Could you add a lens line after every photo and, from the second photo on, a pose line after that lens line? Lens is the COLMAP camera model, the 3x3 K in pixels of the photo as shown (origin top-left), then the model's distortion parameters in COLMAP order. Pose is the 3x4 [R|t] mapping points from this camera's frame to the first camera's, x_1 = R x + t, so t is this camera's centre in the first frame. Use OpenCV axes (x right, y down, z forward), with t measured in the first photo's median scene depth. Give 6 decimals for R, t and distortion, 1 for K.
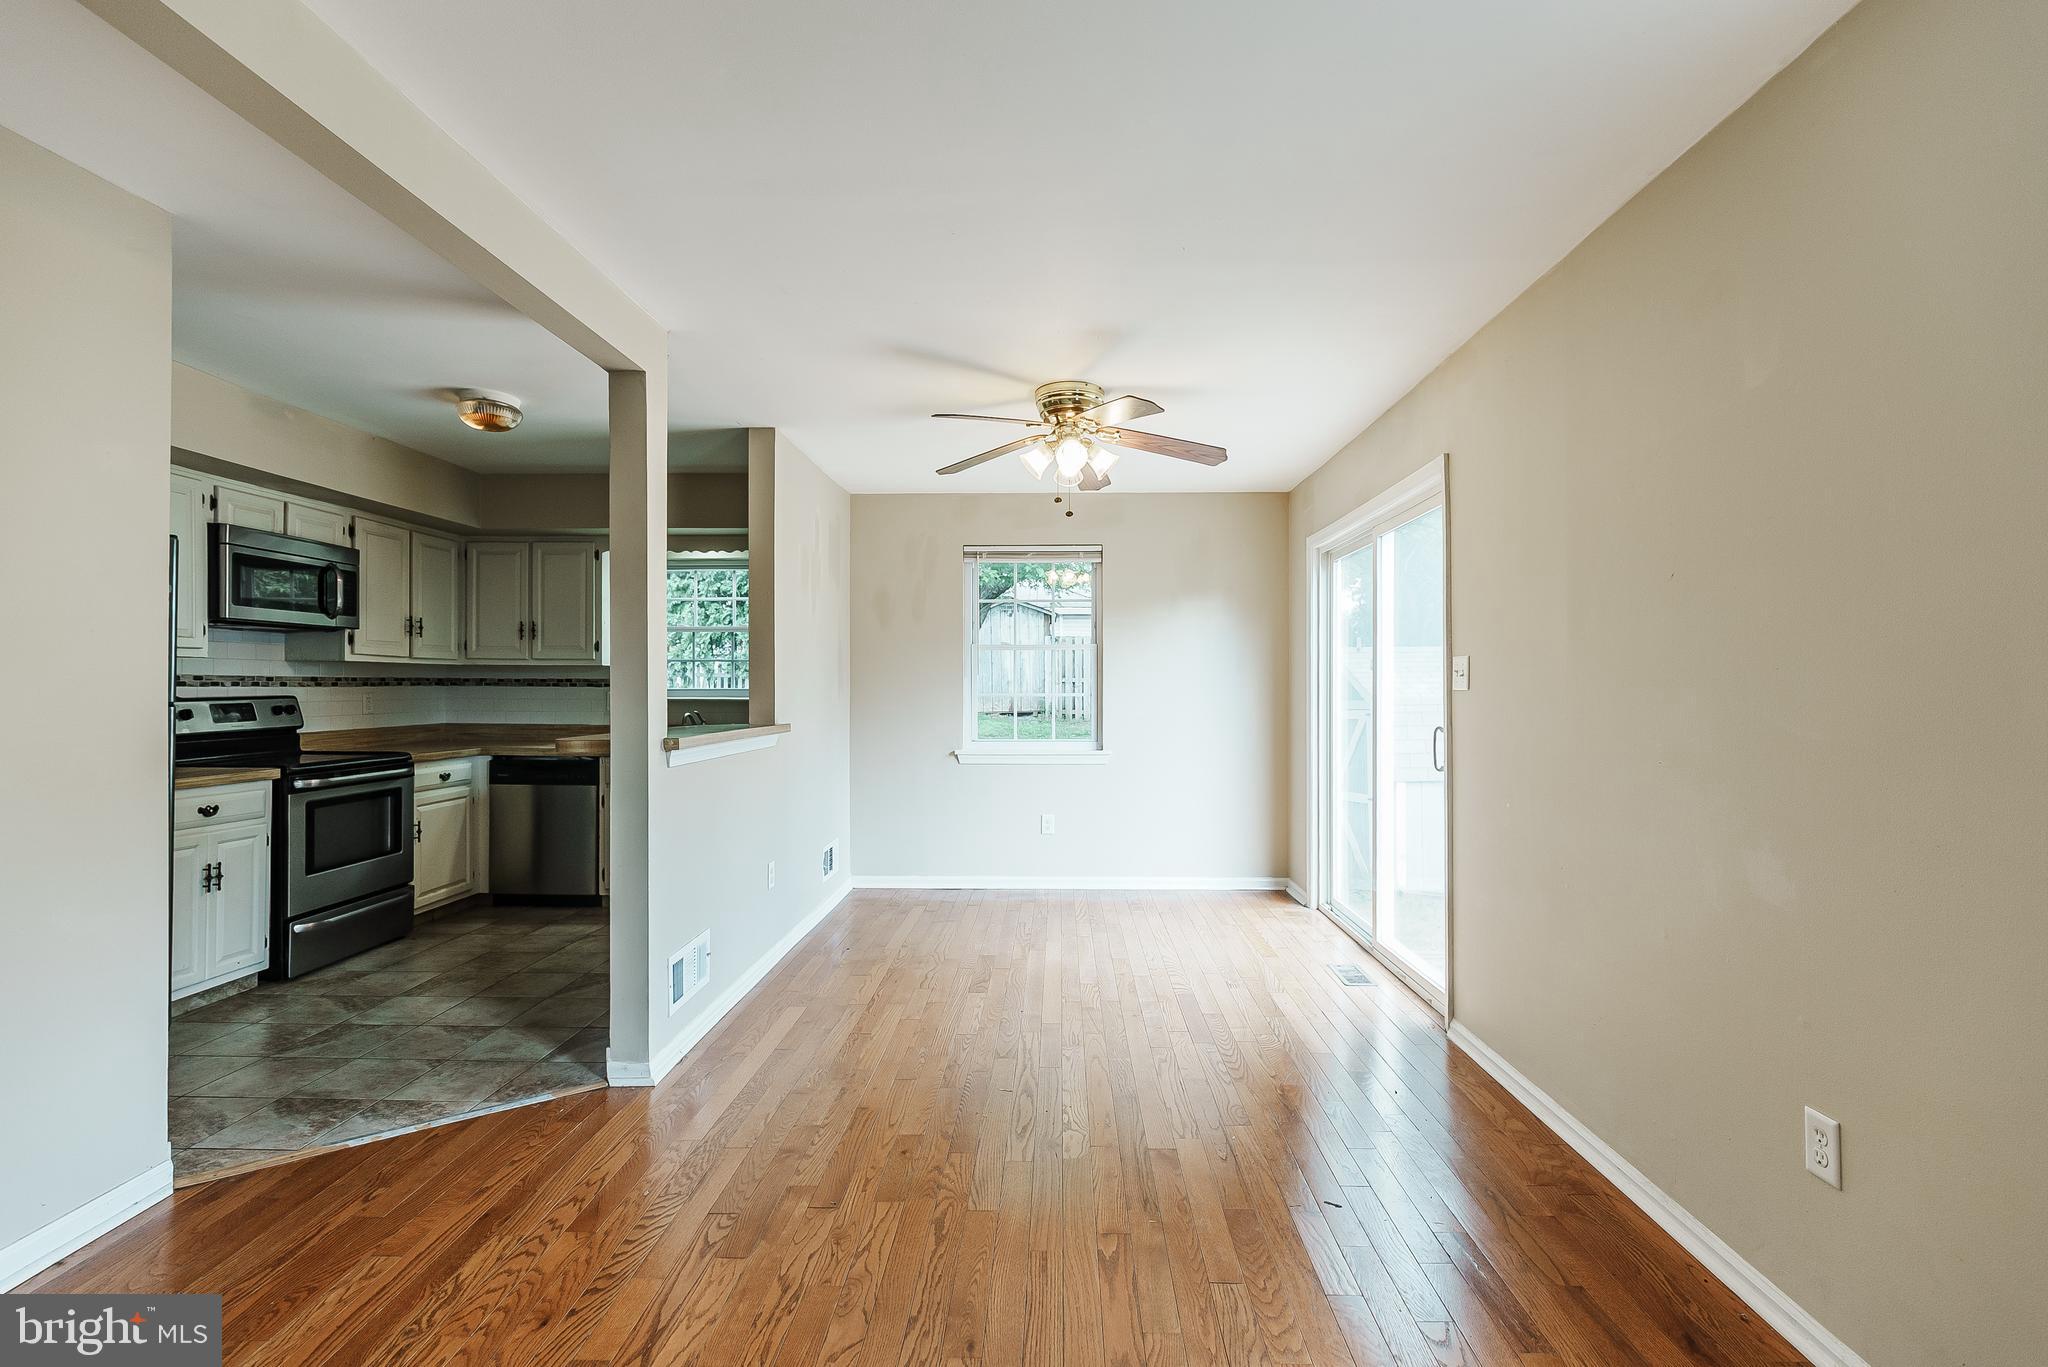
lens RADIAL K [[928.2, 0, 1021.2], [0, 928.2, 684.4], [0, 0, 1]] dist [0.012754, -0.000090]
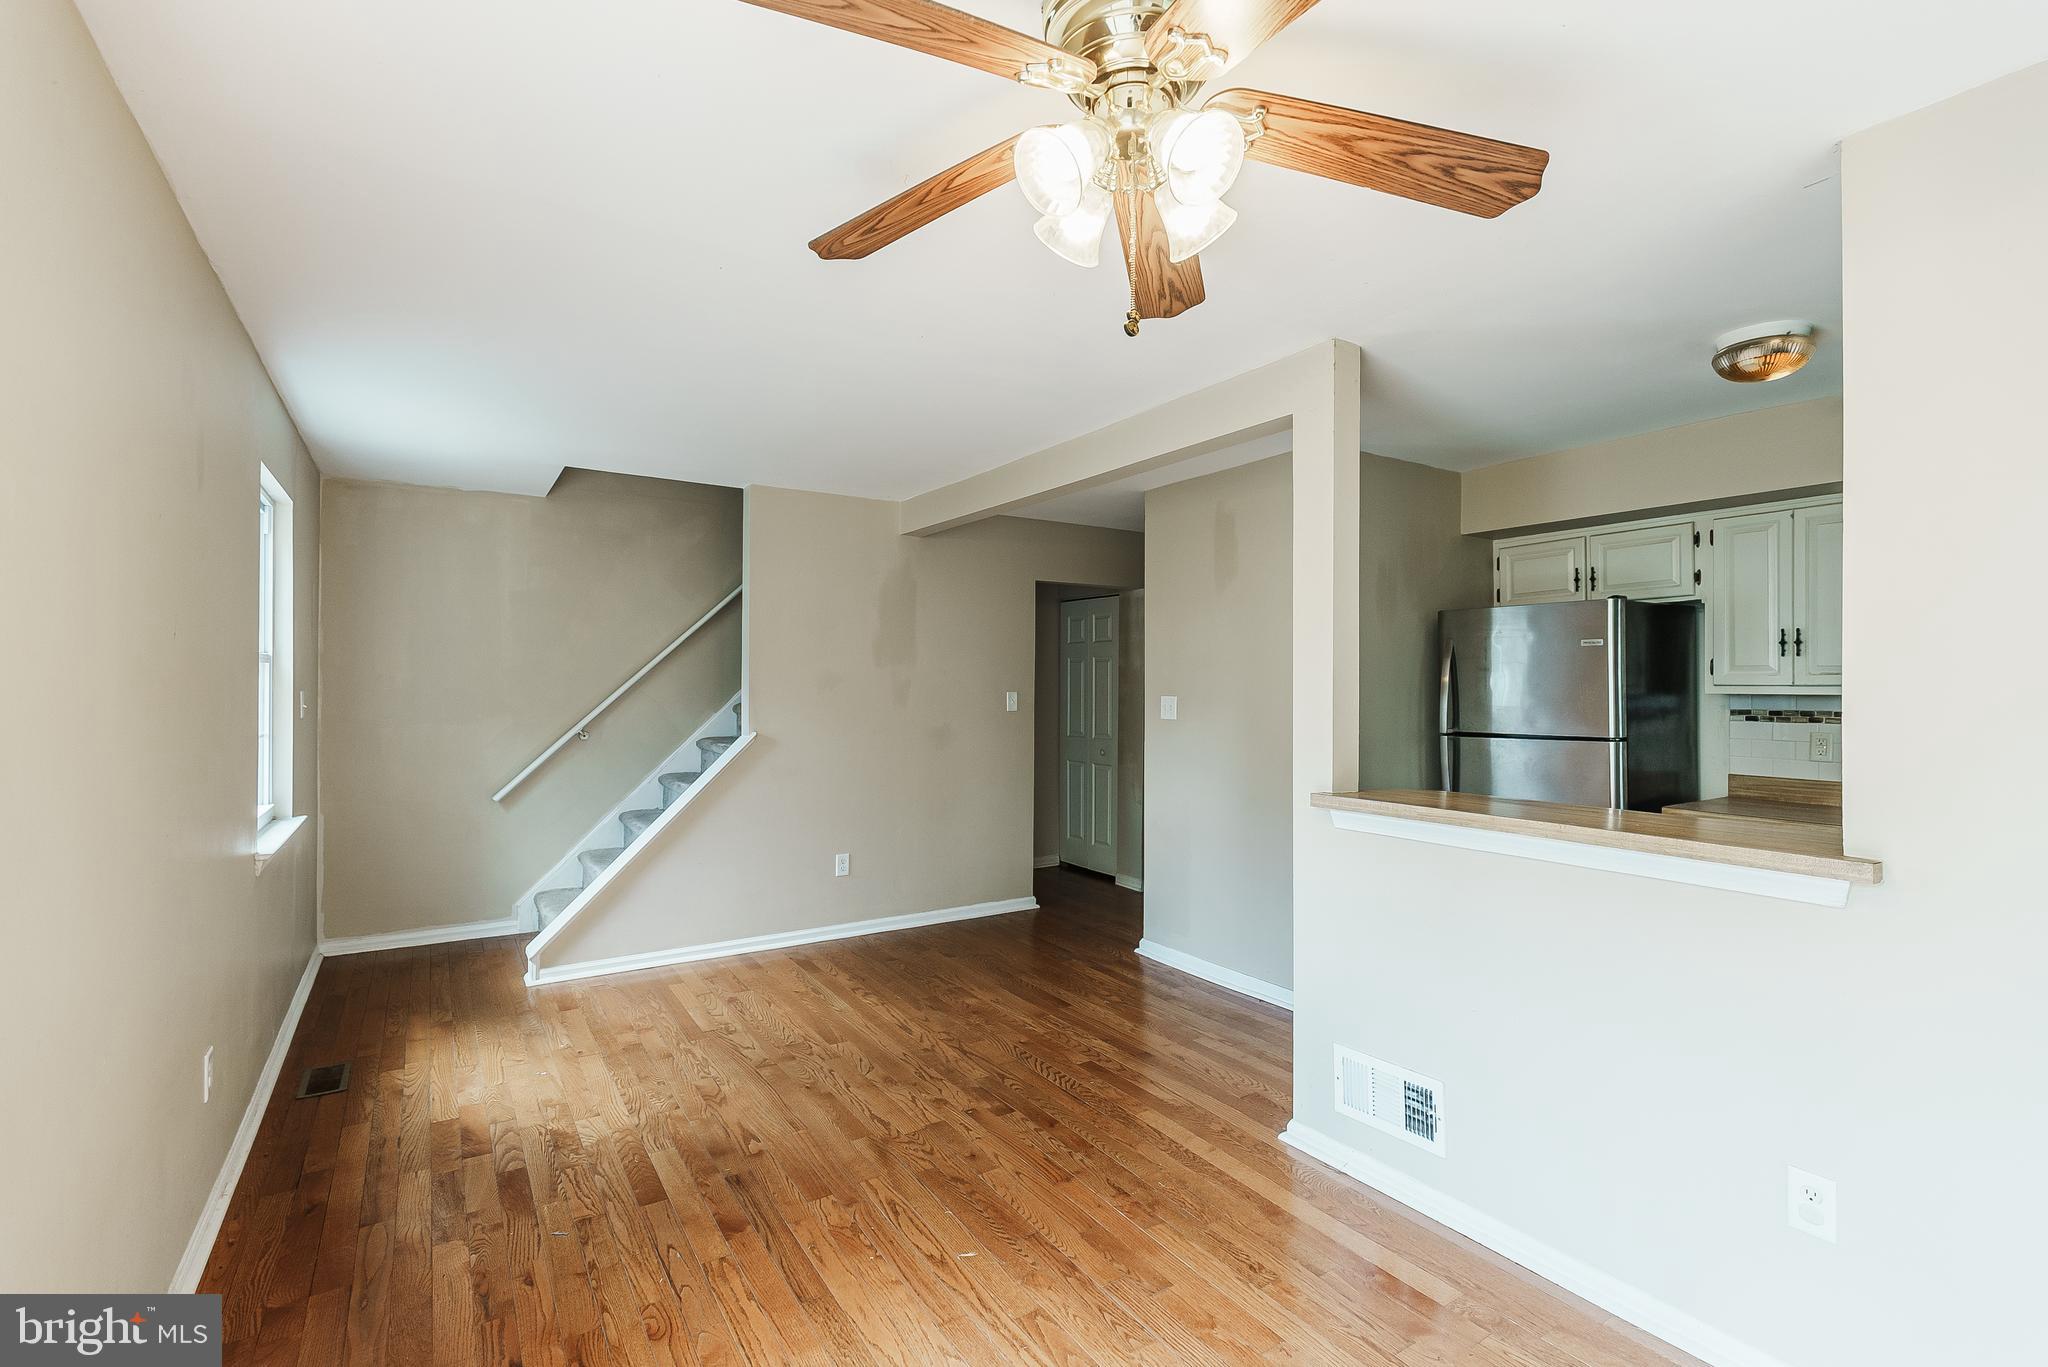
lens RADIAL K [[928.2, 0, 1007.4], [0, 928.2, 687.7], [0, 0, 1]] dist [0.012754, -0.000090]
pose [[-0.827513, 0.000646, -0.561447, 0.341504], [0.006788, 0.999938, -0.008854, -0.027073], [0.561406, -0.011138, -0.827466, 1.453665]]
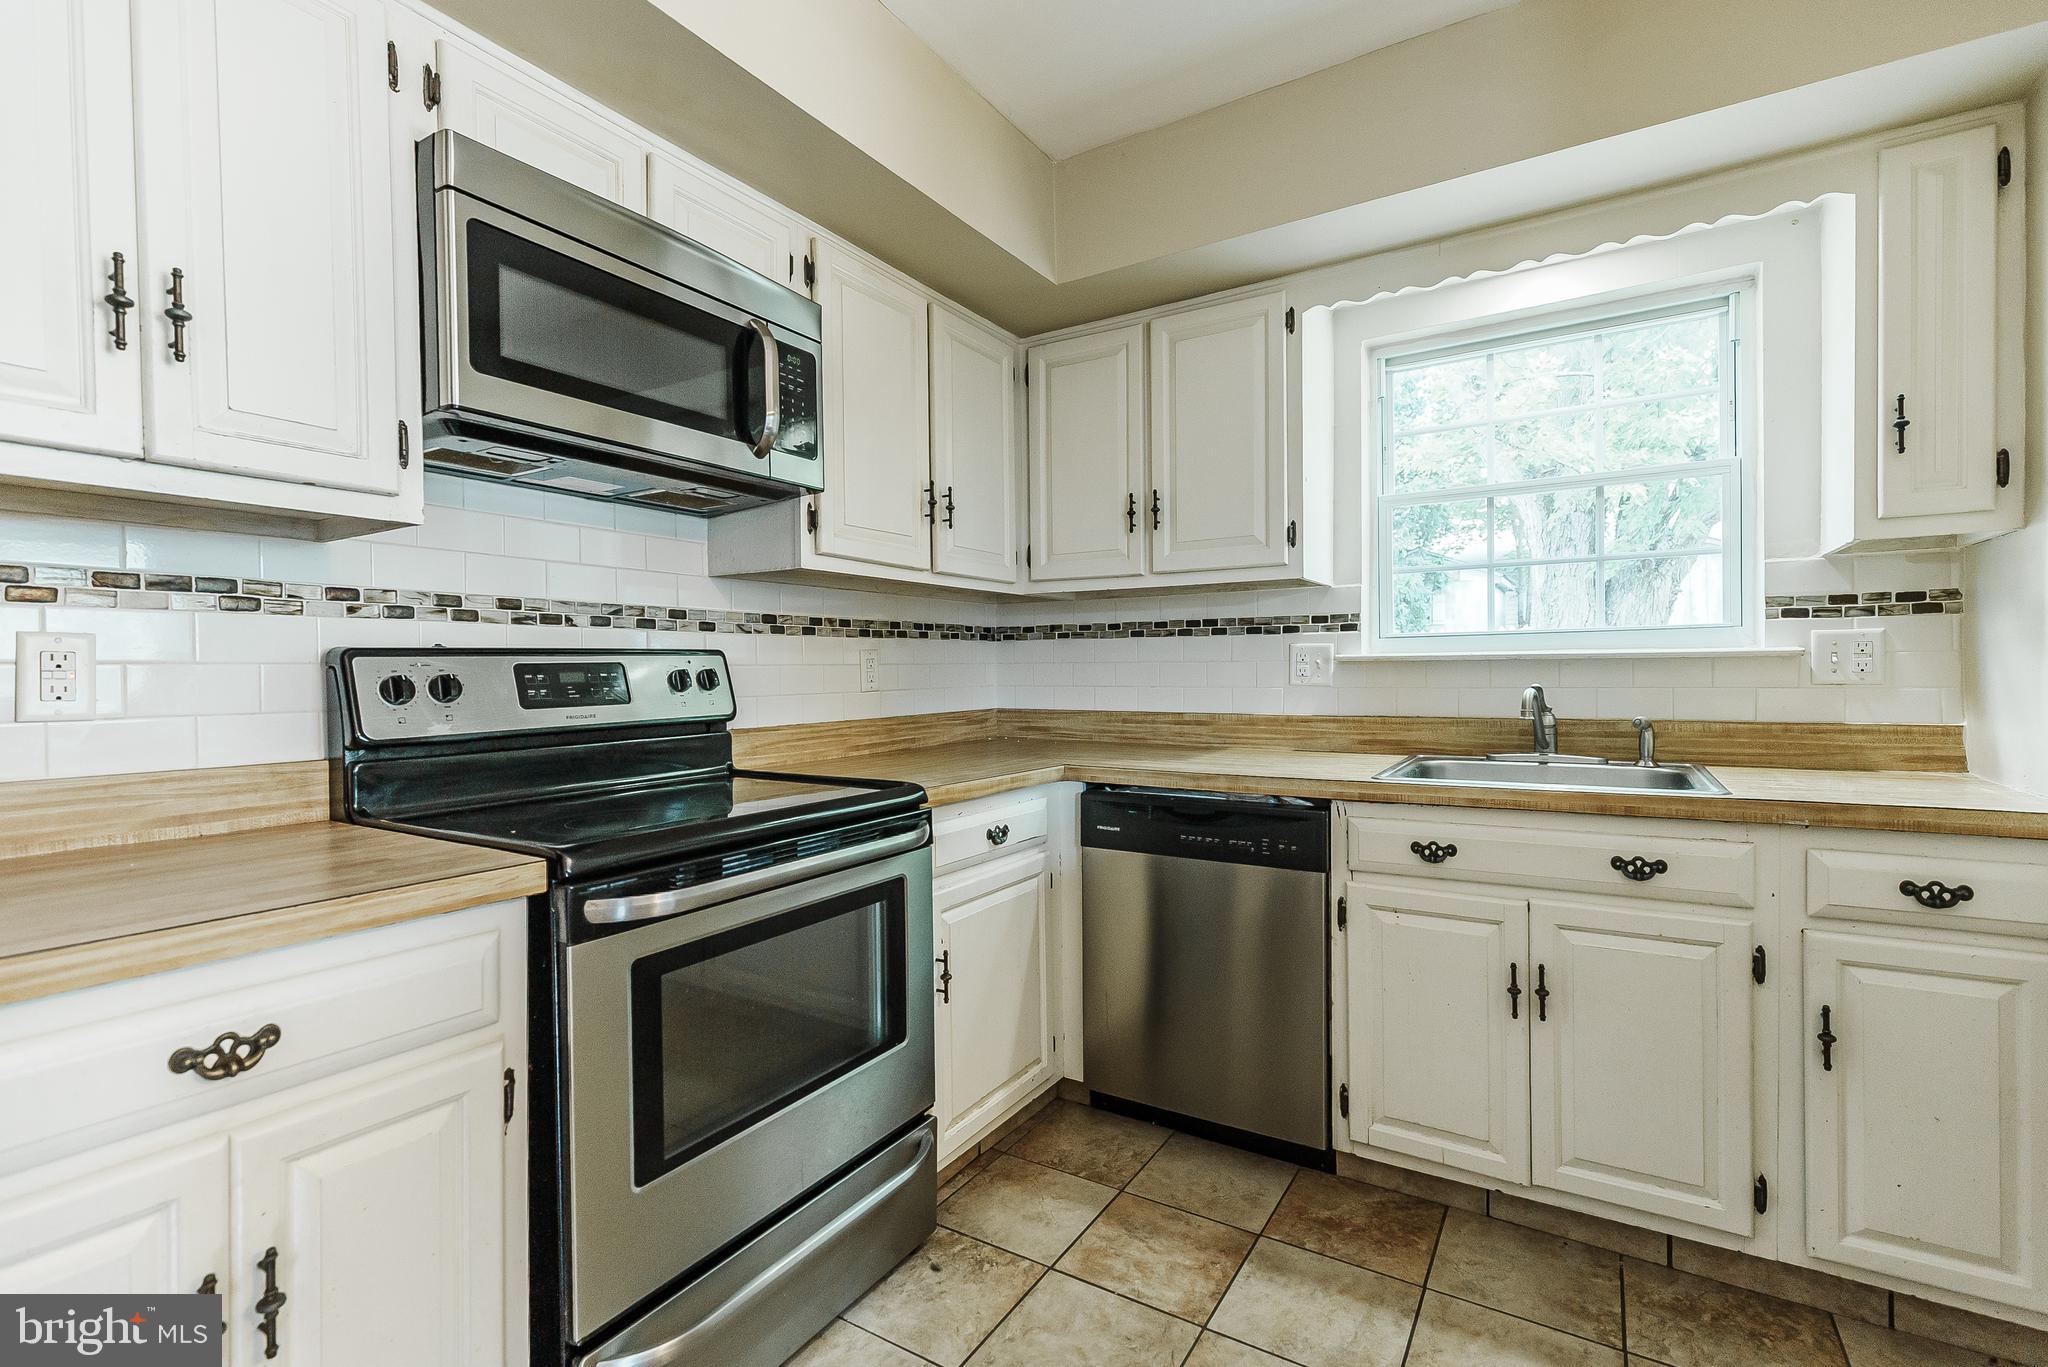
lens RADIAL K [[928.2, 0, 1024.1], [0, 928.2, 684.4], [0, 0, 1]] dist [0.012754, -0.000090]
pose [[0.864469, -0.004479, -0.502666, -0.407219], [0.014378, 0.999771, 0.015819, 0.023645], [0.502480, -0.020902, 0.864336, 0.663095]]
